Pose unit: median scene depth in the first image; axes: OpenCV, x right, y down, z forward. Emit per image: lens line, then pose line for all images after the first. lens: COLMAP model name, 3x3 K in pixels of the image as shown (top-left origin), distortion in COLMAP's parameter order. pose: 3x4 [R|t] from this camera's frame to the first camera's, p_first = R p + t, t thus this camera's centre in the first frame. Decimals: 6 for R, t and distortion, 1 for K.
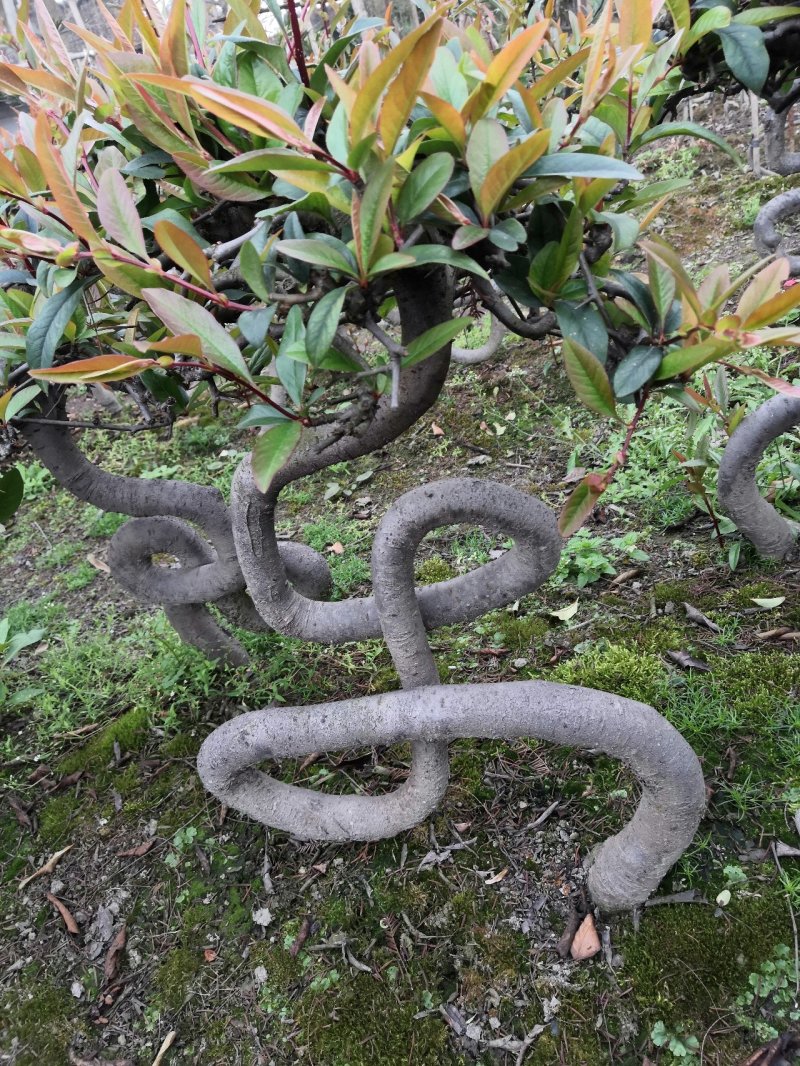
lens RADIAL K [[838.7, 0, 398.9], [0, 838.7, 526.3], [0, 0, 1]] dist [-0.008942, 0.049493]
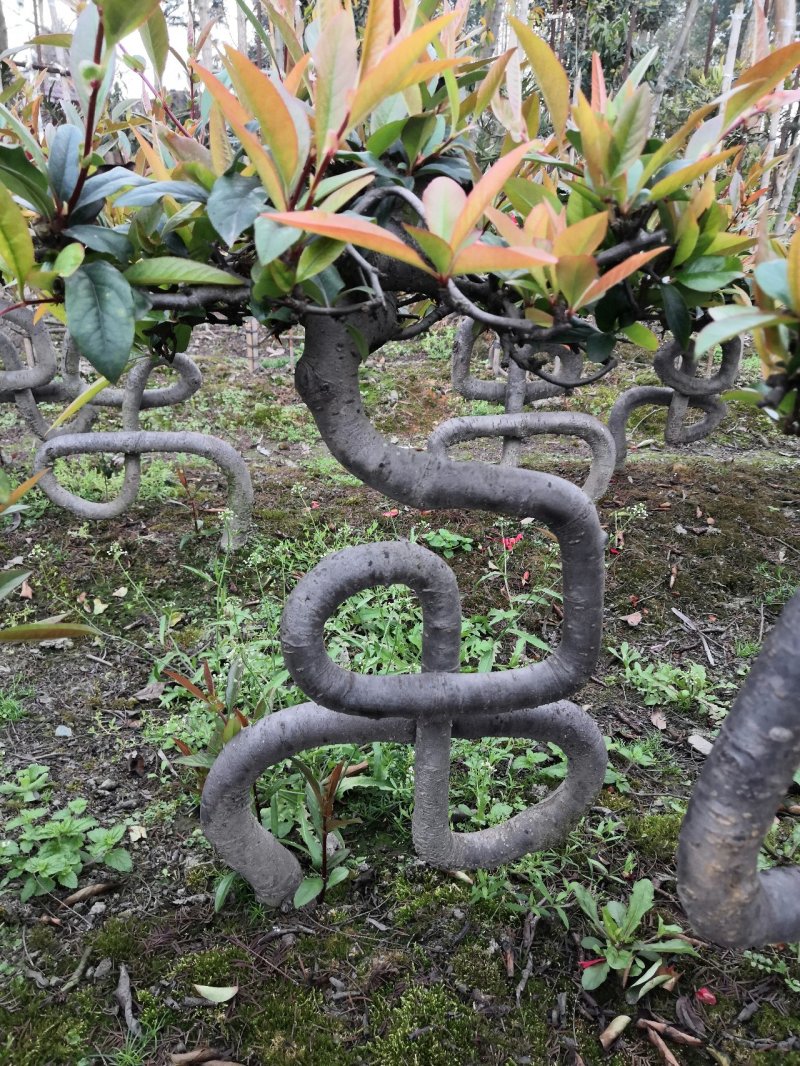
lens RADIAL K [[838.7, 0, 398.9], [0, 838.7, 526.3], [0, 0, 1]] dist [-0.008942, 0.049493]
pose [[0.949120, 0.205599, 0.238537, 0.193600], [-0.176280, 0.974538, -0.138567, -0.135124], [-0.260953, 0.089468, 0.961197, 0.126179]]
